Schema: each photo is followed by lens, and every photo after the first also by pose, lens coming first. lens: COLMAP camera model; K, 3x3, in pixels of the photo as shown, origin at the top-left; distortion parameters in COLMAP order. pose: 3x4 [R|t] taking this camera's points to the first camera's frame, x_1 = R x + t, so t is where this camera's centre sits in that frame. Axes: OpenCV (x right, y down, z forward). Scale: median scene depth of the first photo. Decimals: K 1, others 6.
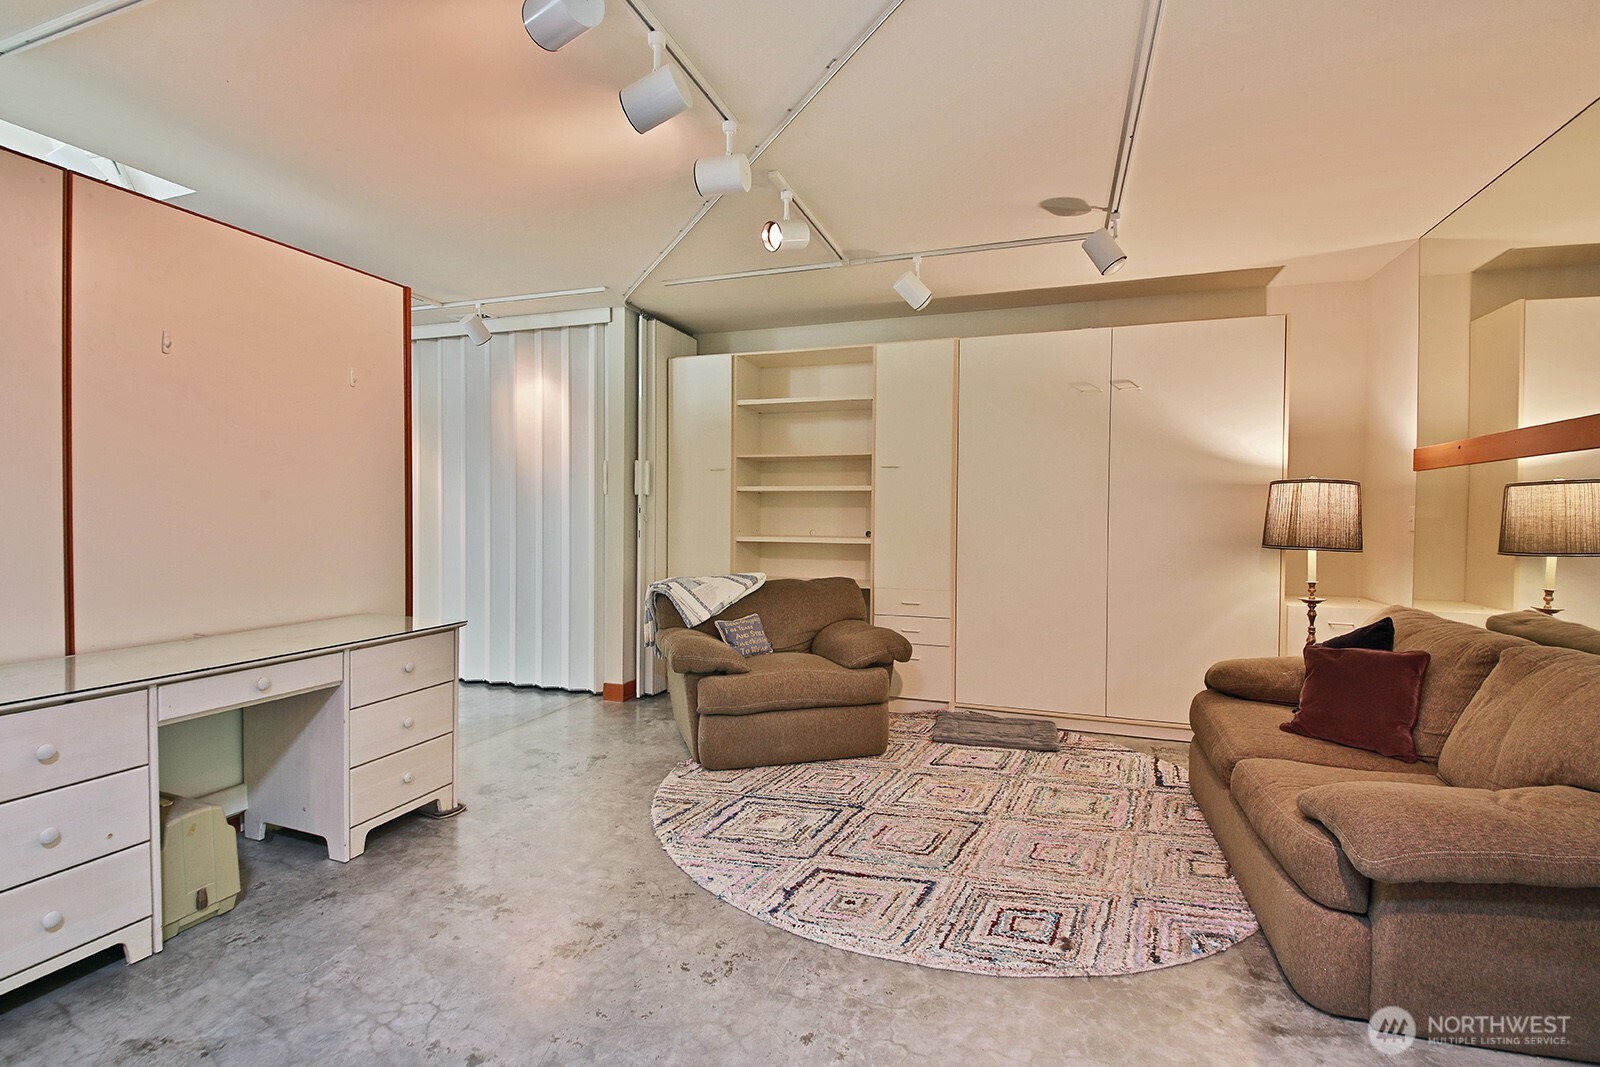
lens RADIAL K [[742.0, 0, 797.4], [0, 742.0, 534.0], [0, 0, 1]] dist [0.002612, -0.000473]
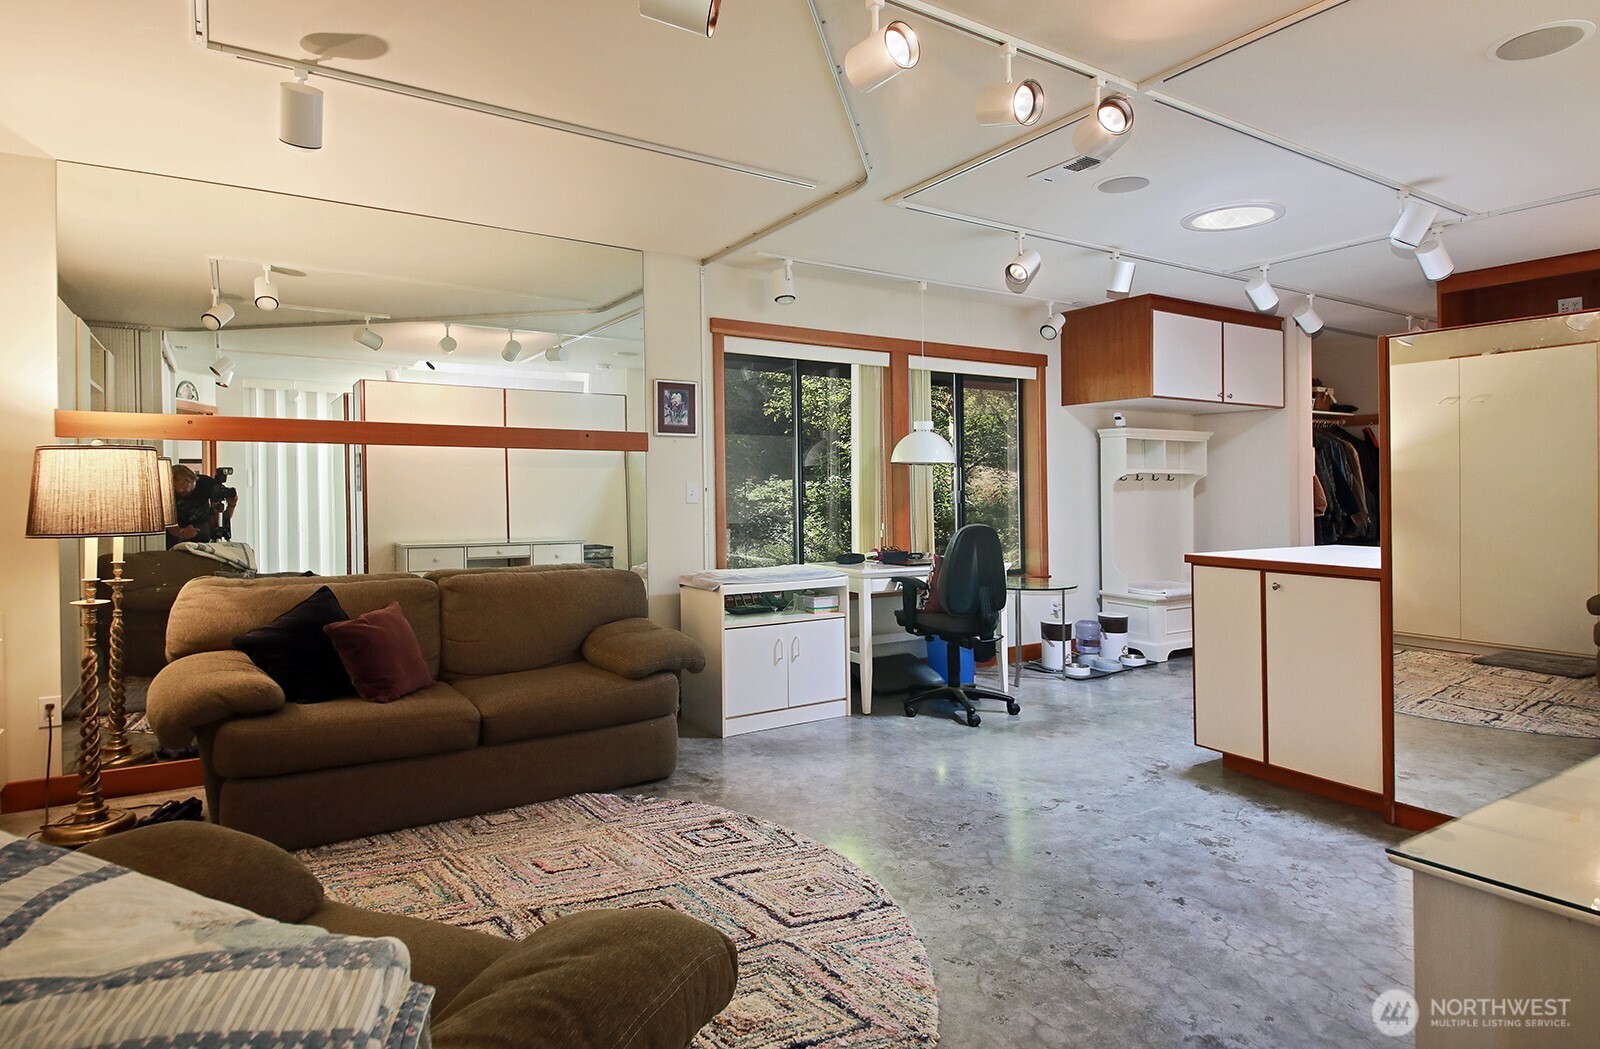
lens RADIAL K [[872.6, 0, 792.9], [0, 872.6, 481.8], [0, 0, 1]] dist [0.003863, 0.000478]
pose [[-0.782558, 0.000008, 0.622578, -0.628474], [0.014041, 0.999746, 0.017635, -0.060035], [-0.622419, 0.022542, -0.782359, 1.909103]]
